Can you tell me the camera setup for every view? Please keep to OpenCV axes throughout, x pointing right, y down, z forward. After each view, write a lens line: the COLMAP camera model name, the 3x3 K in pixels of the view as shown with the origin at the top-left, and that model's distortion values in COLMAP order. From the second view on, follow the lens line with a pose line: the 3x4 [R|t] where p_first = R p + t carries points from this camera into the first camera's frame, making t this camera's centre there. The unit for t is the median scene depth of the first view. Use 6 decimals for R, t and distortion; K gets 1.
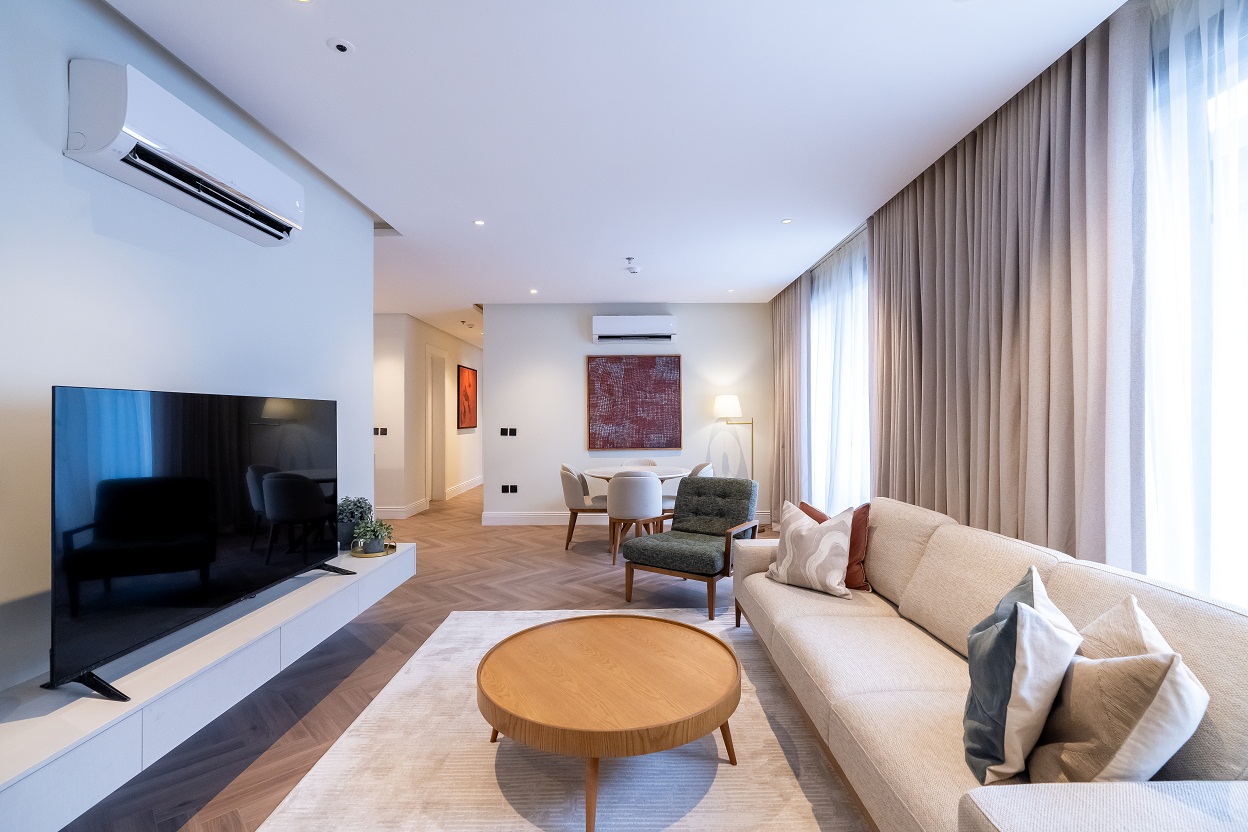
lens RADIAL K [[556.0, 0, 624.0], [0, 556.0, 416.0], [0, 0, 1]] dist [-0.001660, -0.000091]
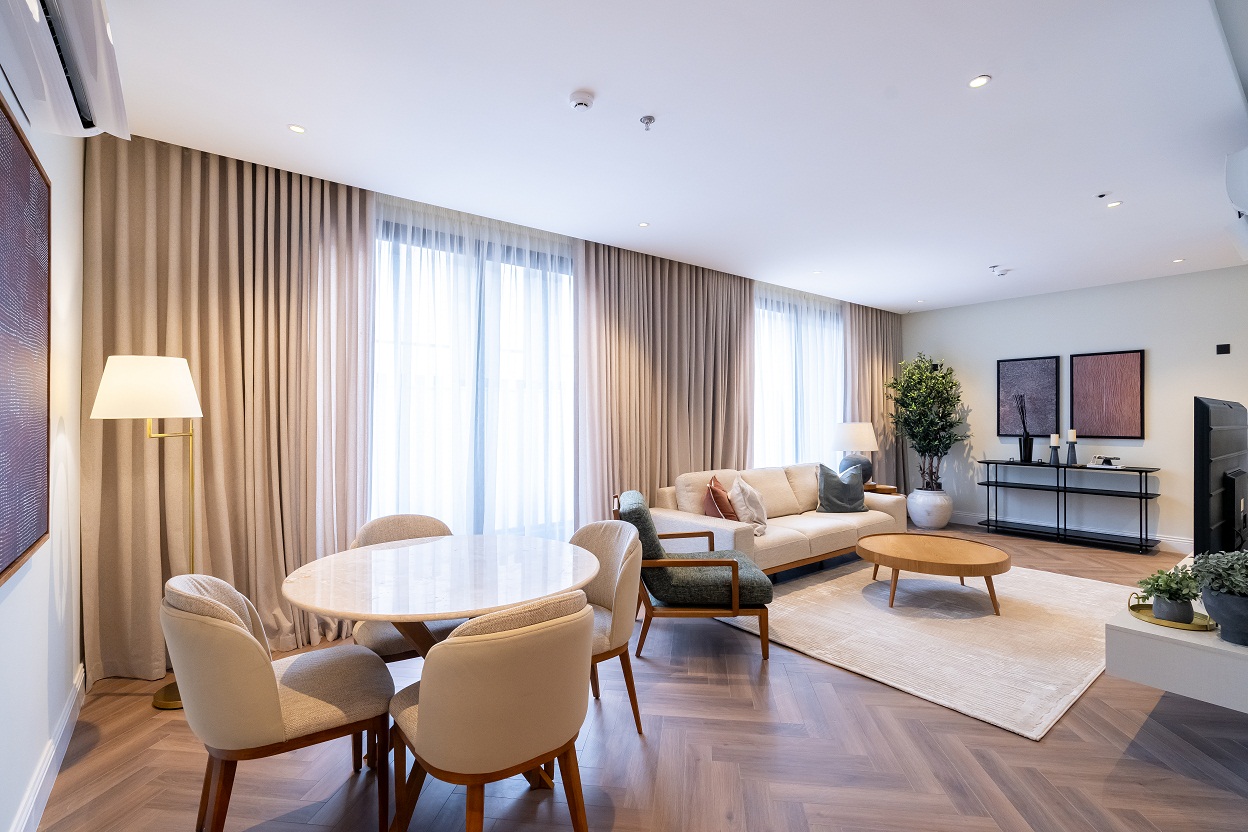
lens RADIAL K [[577.2, 0, 624.0], [0, 577.2, 416.0], [0, 0, 1]] dist [-0.002263, -0.000335]
pose [[-0.631927, 0.009207, 0.774973, -0.463849], [0.006976, 0.999957, -0.006191, 0.003990], [-0.774996, 0.001494, -0.631964, 1.574323]]
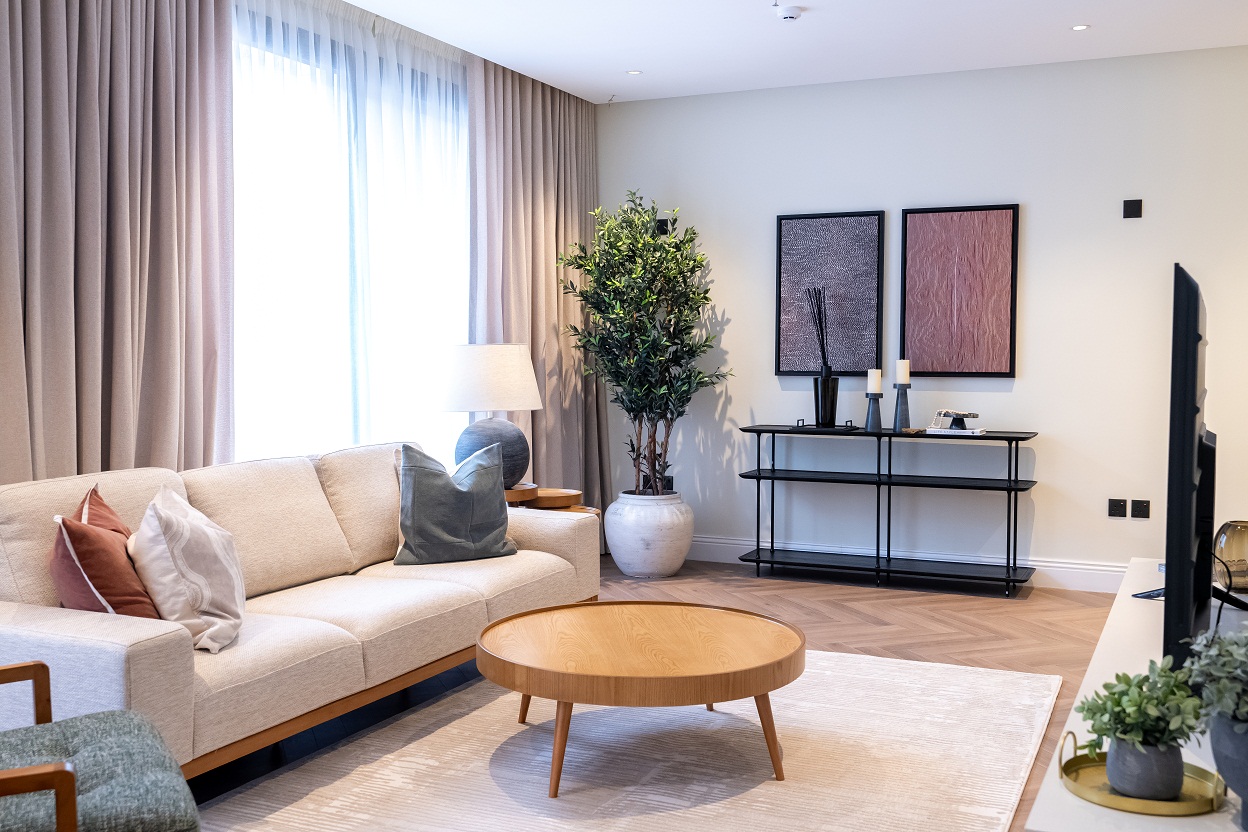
lens RADIAL K [[1219.6, 0, 624.0], [0, 1219.6, 416.0], [0, 0, 1]] dist [0.006117, 0.006020]
pose [[-0.908979, -0.015894, 0.416538, -0.374018], [0.006725, 0.998584, 0.052778, 0.024149], [-0.416787, 0.050776, -0.907585, 1.327546]]
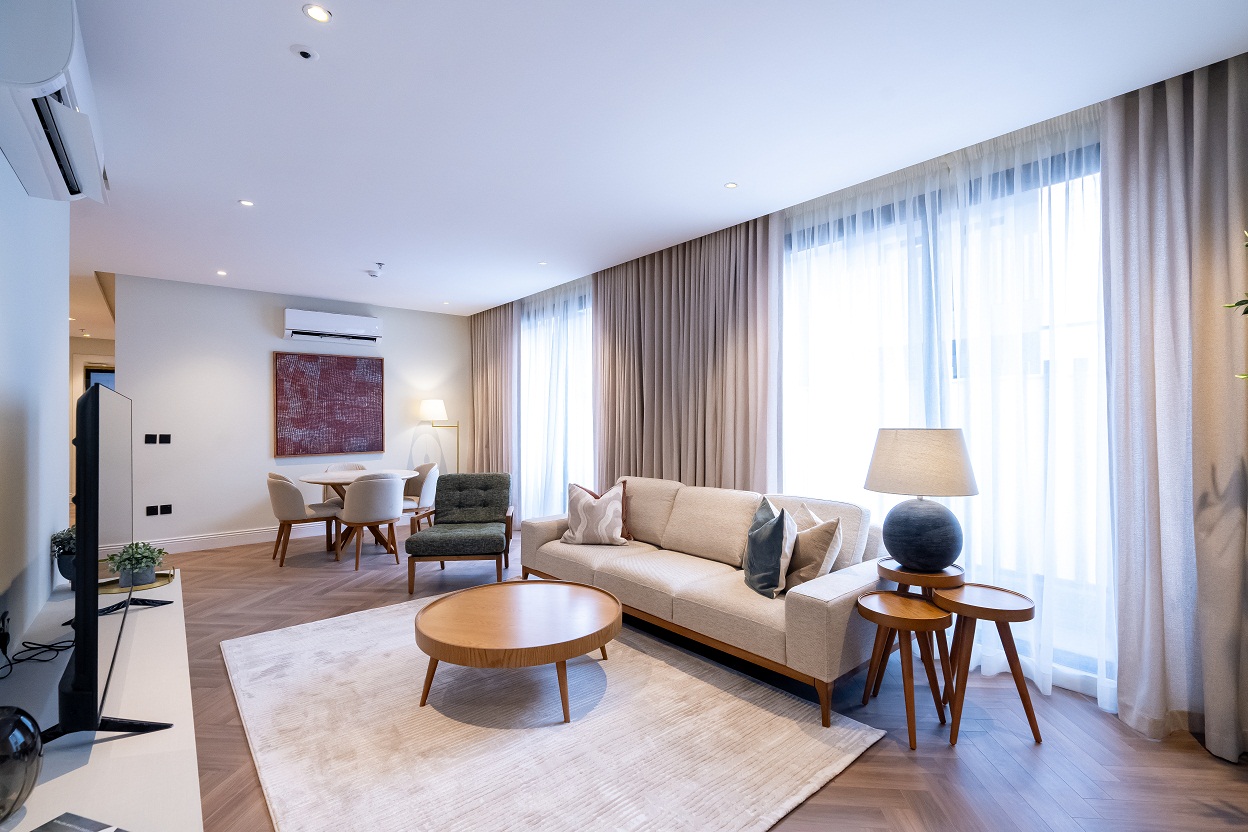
lens RADIAL K [[562.0, 0, 617.6], [0, 562.0, 416.6], [0, 0, 1]] dist [-0.004162, 0.000043]
pose [[0.769428, 0.004166, 0.638720, -0.356317], [-0.000758, 0.999984, -0.005608, 0.001081], [-0.638733, 0.003831, 0.769419, -0.073396]]
